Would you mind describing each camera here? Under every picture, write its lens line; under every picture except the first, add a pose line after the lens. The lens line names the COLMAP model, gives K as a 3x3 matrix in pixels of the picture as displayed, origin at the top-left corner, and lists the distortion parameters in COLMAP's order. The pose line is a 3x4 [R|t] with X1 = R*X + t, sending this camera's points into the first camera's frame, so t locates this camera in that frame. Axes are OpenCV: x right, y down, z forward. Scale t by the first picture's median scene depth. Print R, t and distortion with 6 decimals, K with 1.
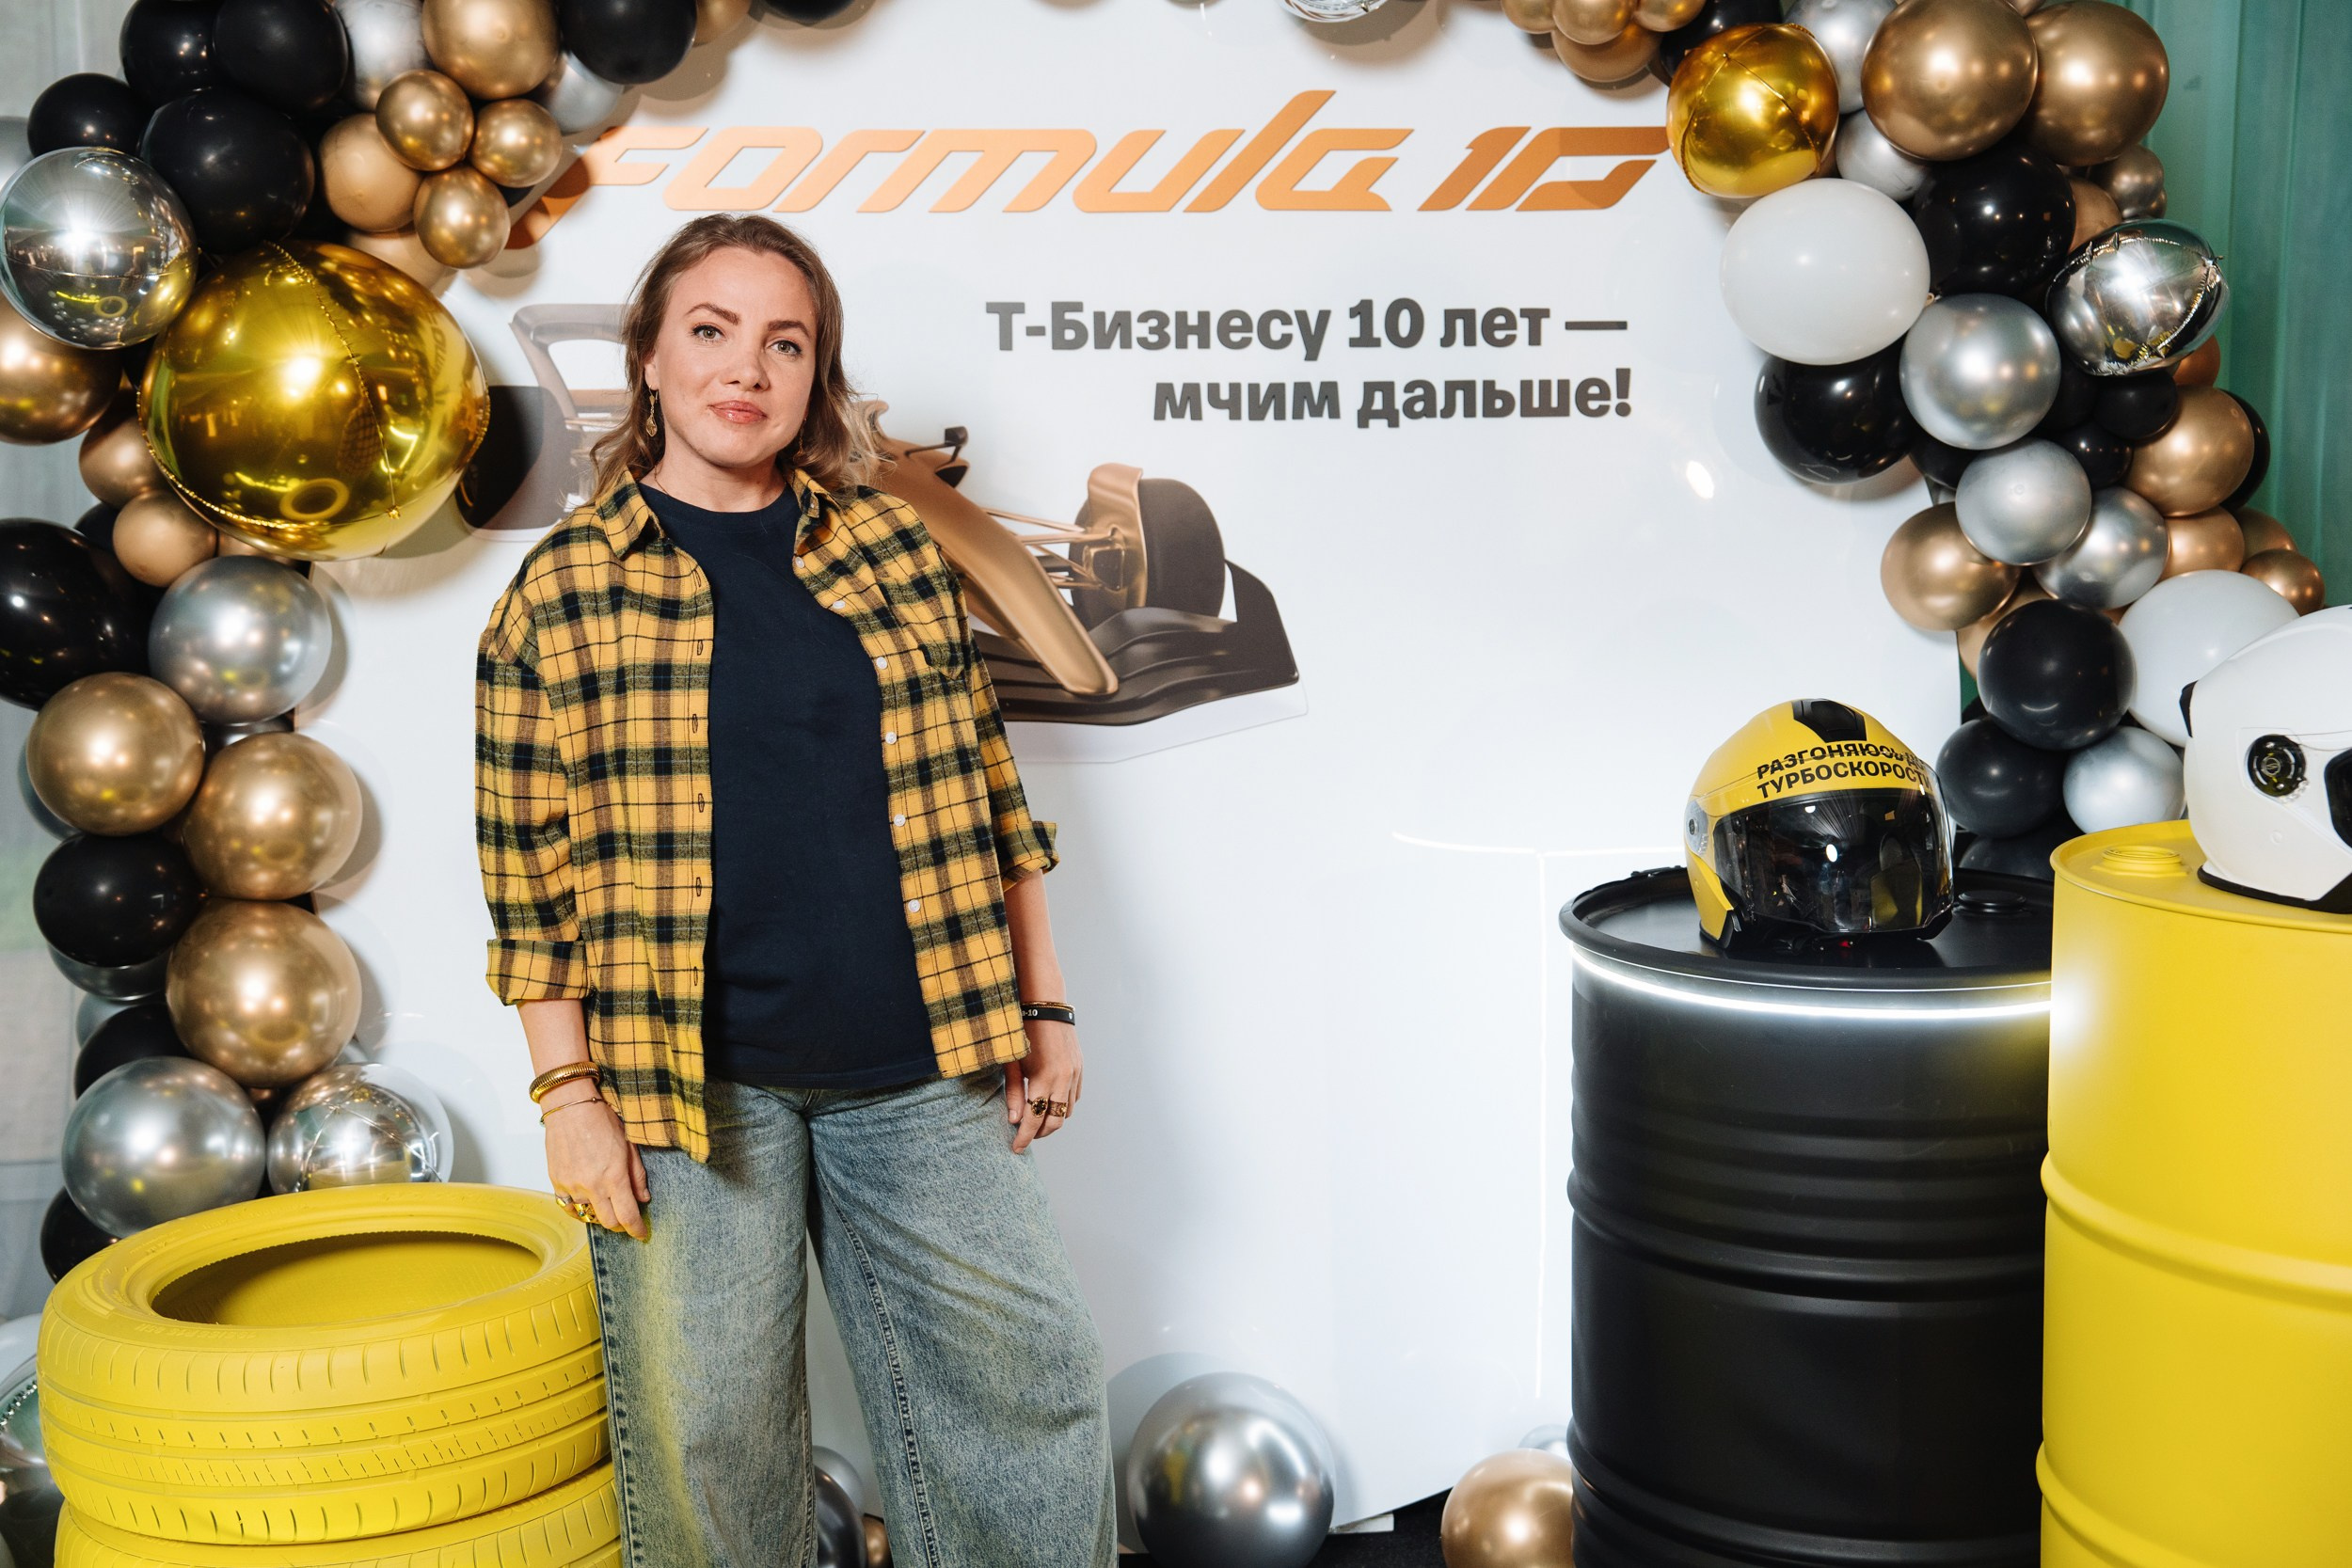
lens RADIAL K [[3025.2, 0, 1137.0], [0, 3025.2, 774.3], [0, 0, 1]] dist [0.121552, 0.000000]
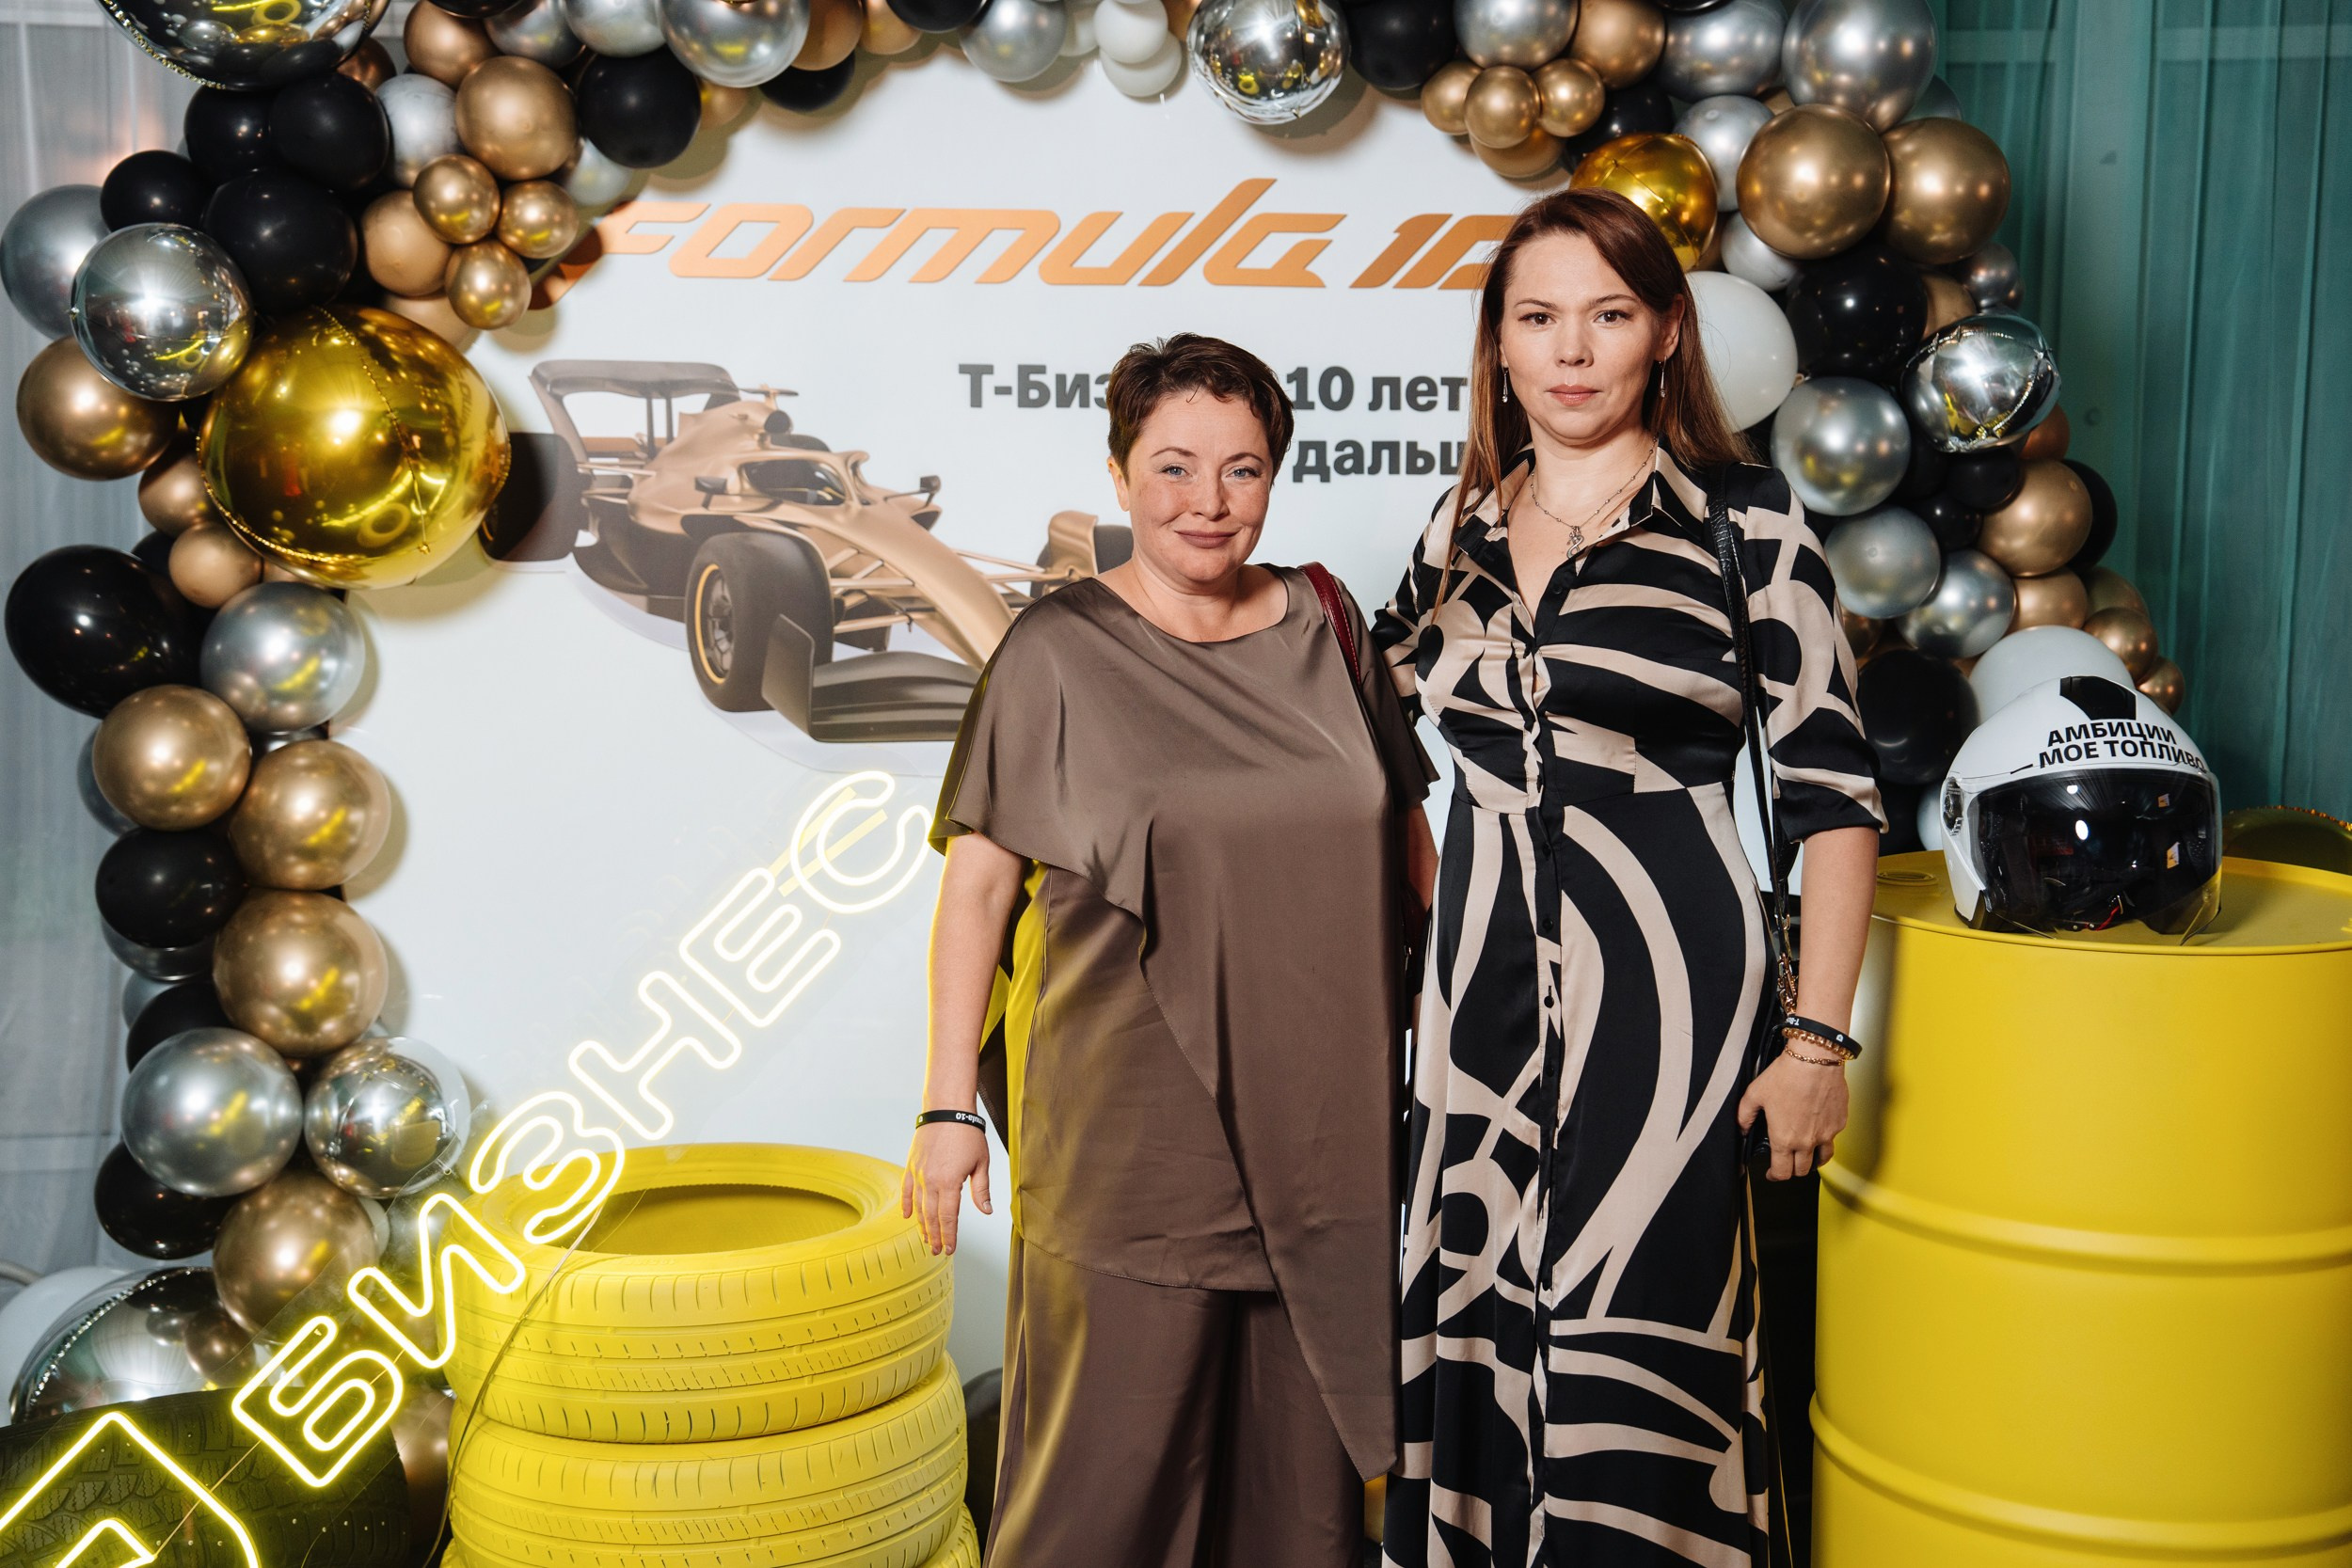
lens RADIAL K [[3212.1, 0, 1185.9], [0, 3212.1, 810.5], [0, 0, 1]] dist [0.151023, 0.000000]
pose [[0.999843, 0.017713, -0.000691, 0.038723], [-0.017704, 0.999779, 0.011319, -0.007156], [0.000892, -0.011305, 0.999936, -0.190282]]
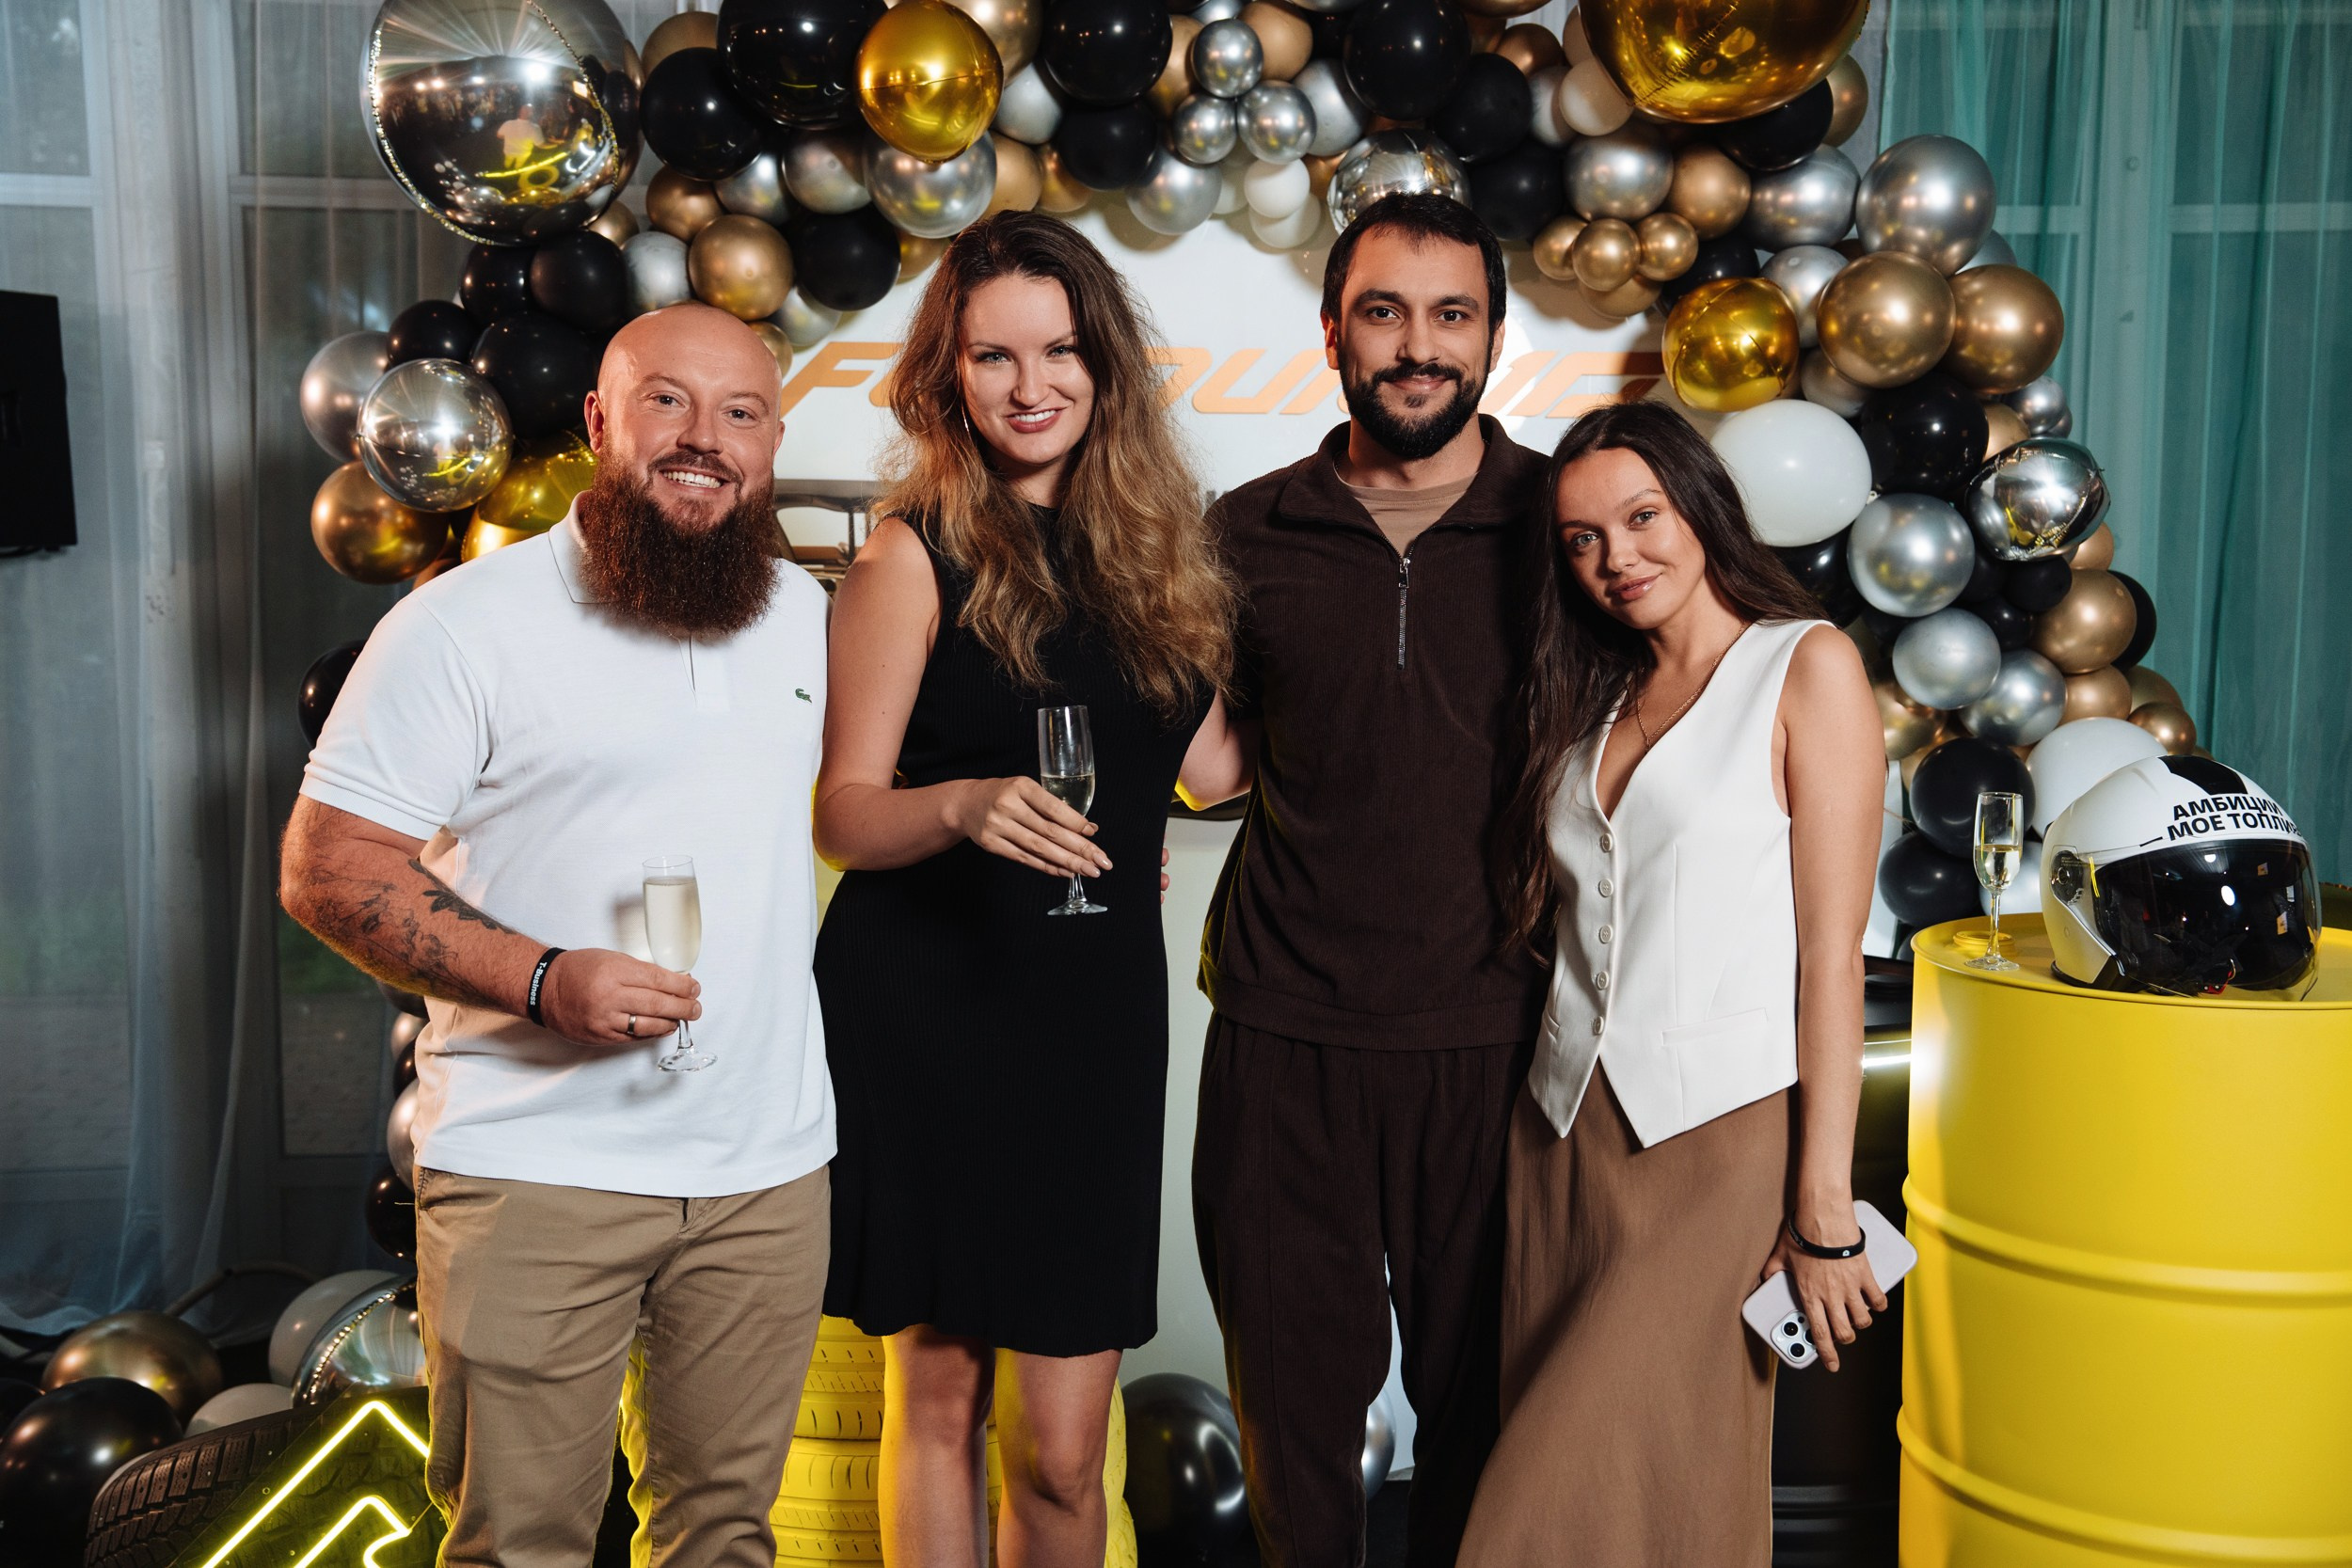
lens RADIAL K [[2681.7, 0, 1189.0], [0, 2681.7, 804.1], [0, 0, 1]] dist [0.080842, 0.000000]
pose [[0.998842, 0.023434, -0.042013, 0.028920], [-0.024371, 0.999463, -0.021925, 0.001997], [0.041477, 0.022923, 0.998876, -0.115445]]
